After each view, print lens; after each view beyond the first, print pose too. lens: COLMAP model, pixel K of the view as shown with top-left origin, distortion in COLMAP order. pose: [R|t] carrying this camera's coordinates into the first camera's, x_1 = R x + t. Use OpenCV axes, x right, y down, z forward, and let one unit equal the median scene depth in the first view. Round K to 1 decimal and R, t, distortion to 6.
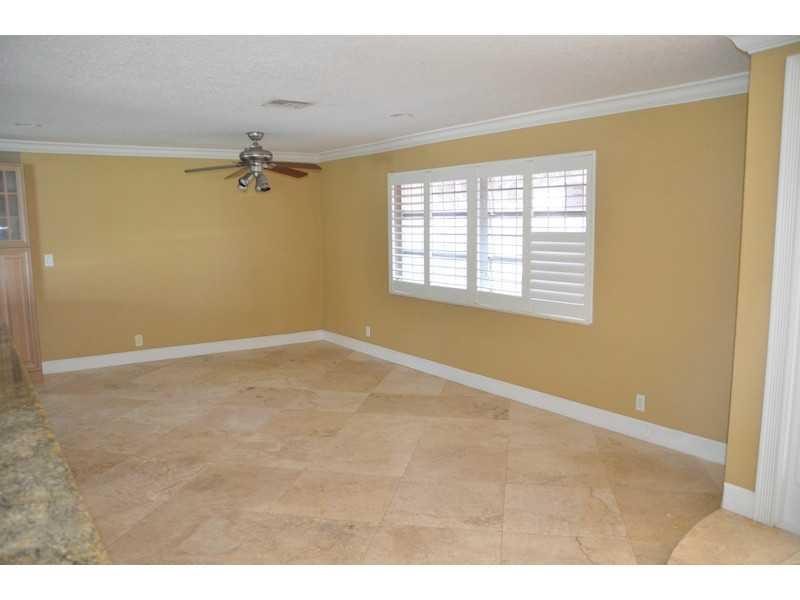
lens RADIAL K [[640.6, 0, 396.0], [0, 640.6, 308.2], [0, 0, 1]] dist [-0.156612, 0.160109]
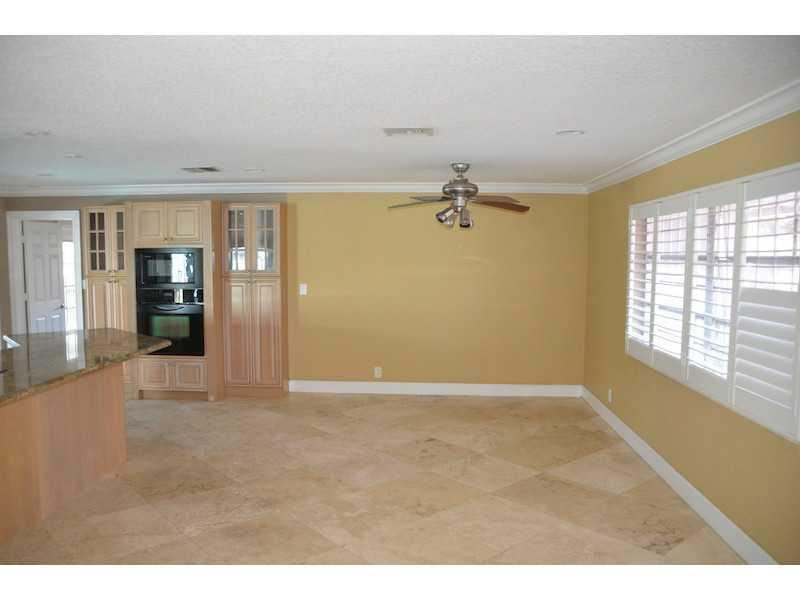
lens RADIAL K [[640.6, 0, 396.0], [0, 640.6, 308.2], [0, 0, 1]] dist [-0.156612, 0.160109]
pose [[0.787299, 0.067518, -0.612863, 0.285730], [-0.098160, 0.995034, -0.016478, -0.044316], [0.608707, 0.073131, 0.790017, 0.223876]]
